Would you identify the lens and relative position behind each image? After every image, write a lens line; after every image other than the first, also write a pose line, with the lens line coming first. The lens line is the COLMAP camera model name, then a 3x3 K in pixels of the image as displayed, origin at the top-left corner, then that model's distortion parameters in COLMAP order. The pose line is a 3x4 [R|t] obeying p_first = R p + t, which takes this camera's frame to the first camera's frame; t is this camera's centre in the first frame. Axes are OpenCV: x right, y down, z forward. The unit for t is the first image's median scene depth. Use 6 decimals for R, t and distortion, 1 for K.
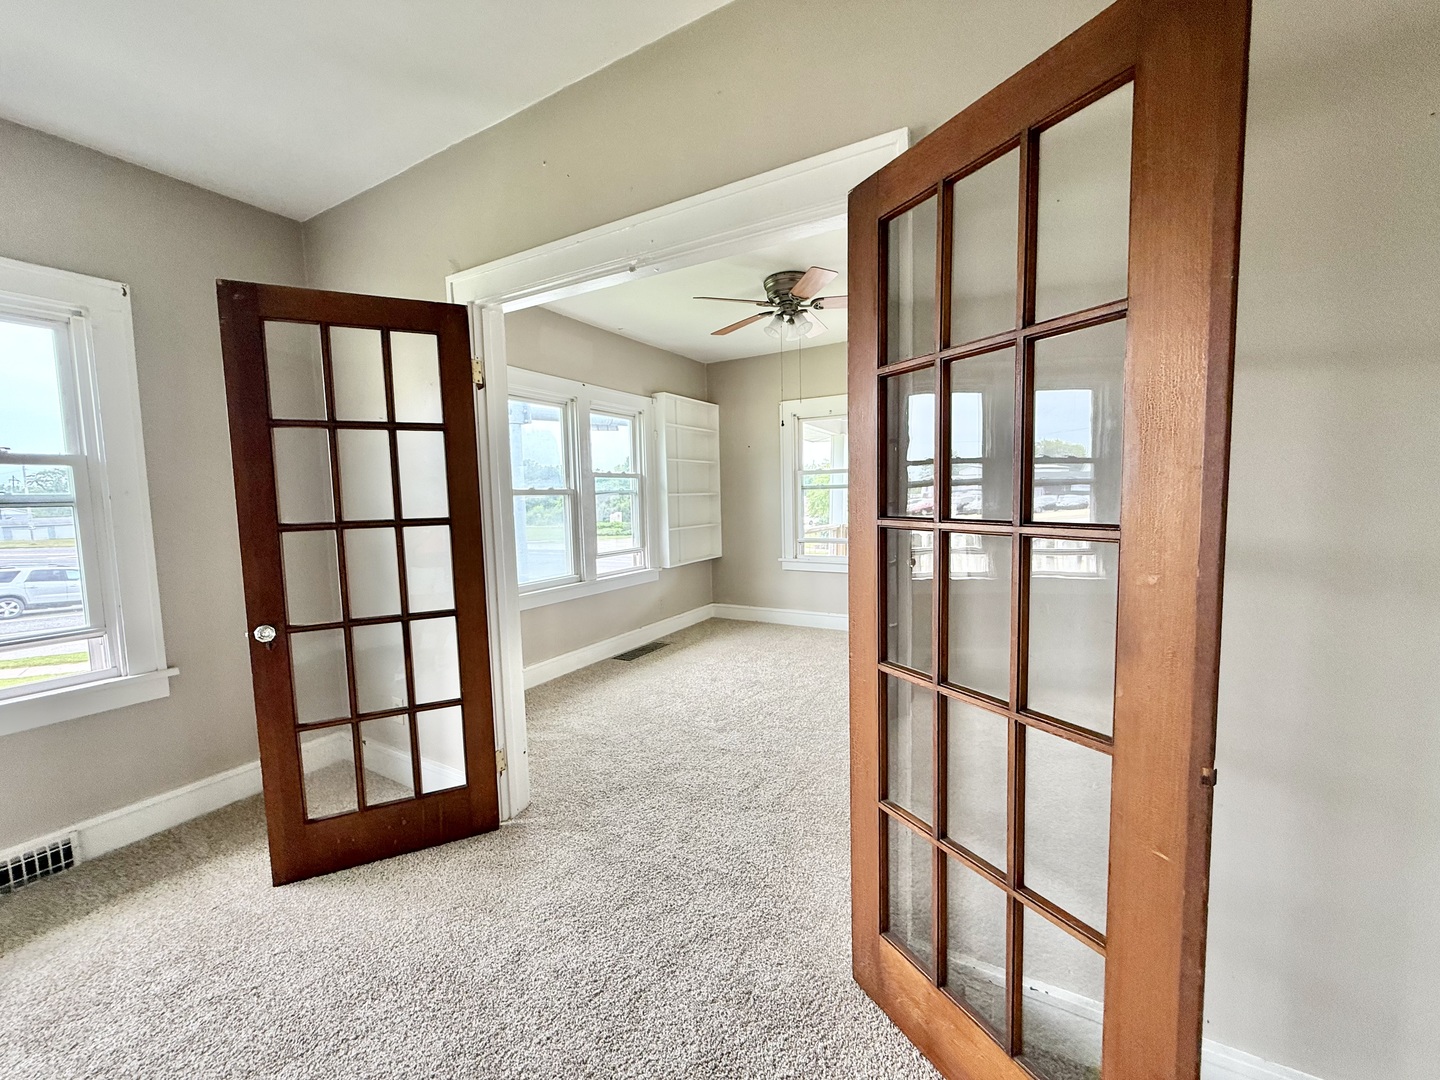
lens RADIAL K [[569.9, 0, 717.5], [0, 569.9, 543.5], [0, 0, 1]] dist [0.000849, -0.000138]
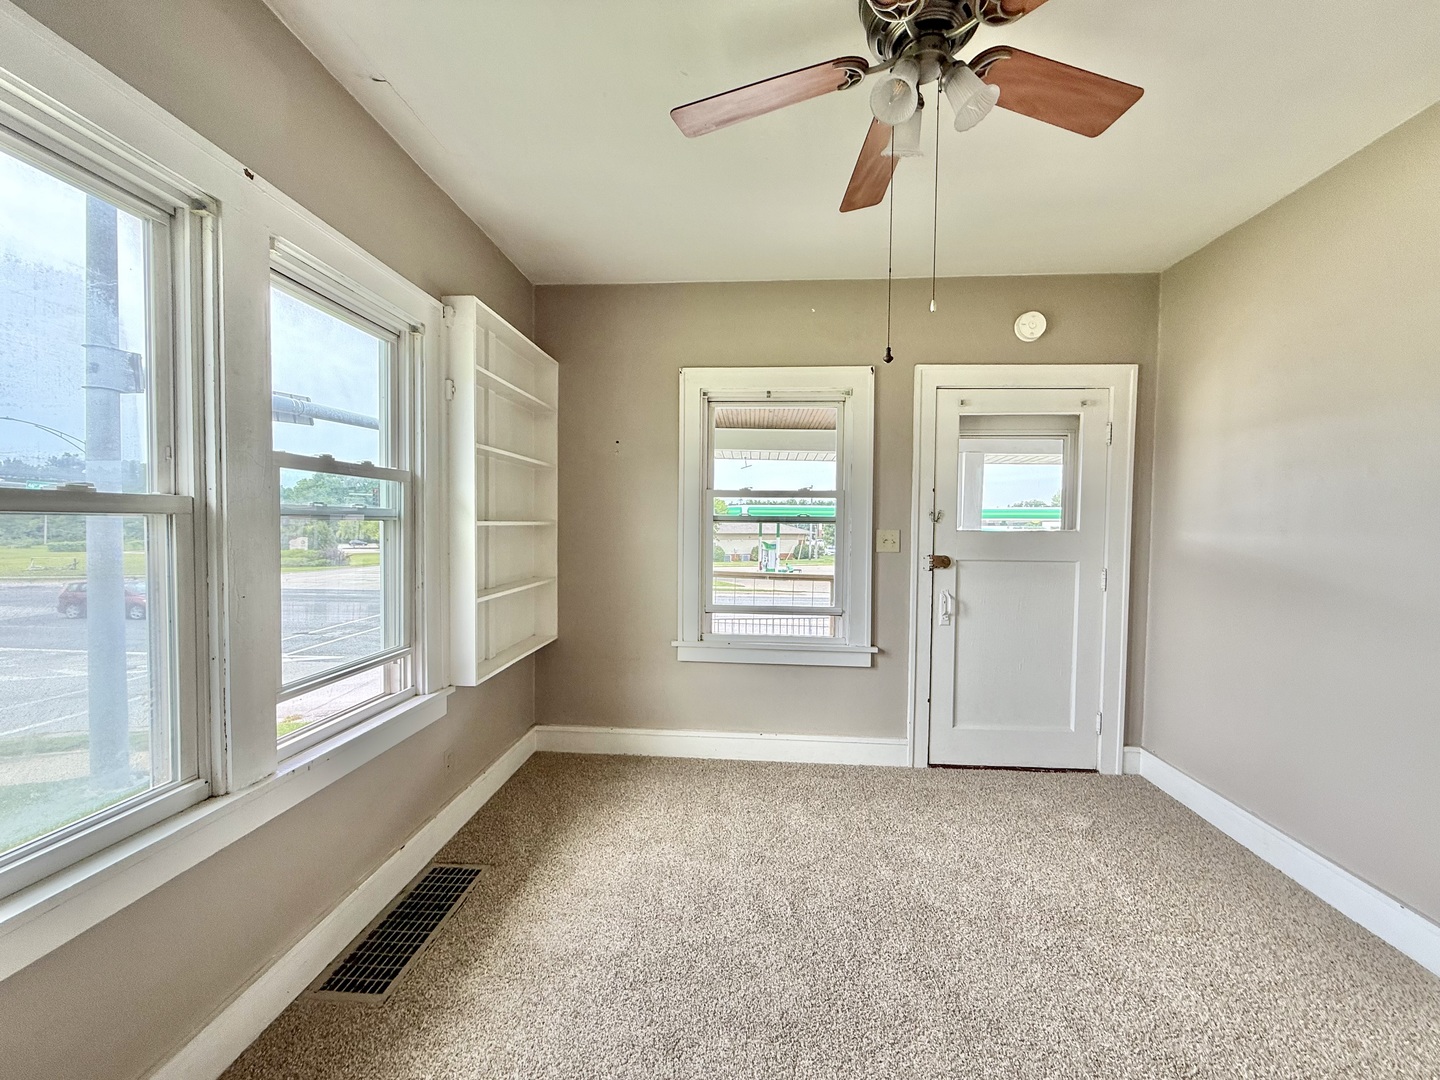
lens RADIAL K [[569.9, 0, 717.5], [0, 569.9, 543.5], [0, 0, 1]] dist [0.000849, -0.000138]
pose [[0.896363, 0.021013, 0.442823, -0.115305], [0.002403, 0.998631, -0.052252, -0.045404], [-0.443315, 0.047901, 0.895085, 0.514474]]
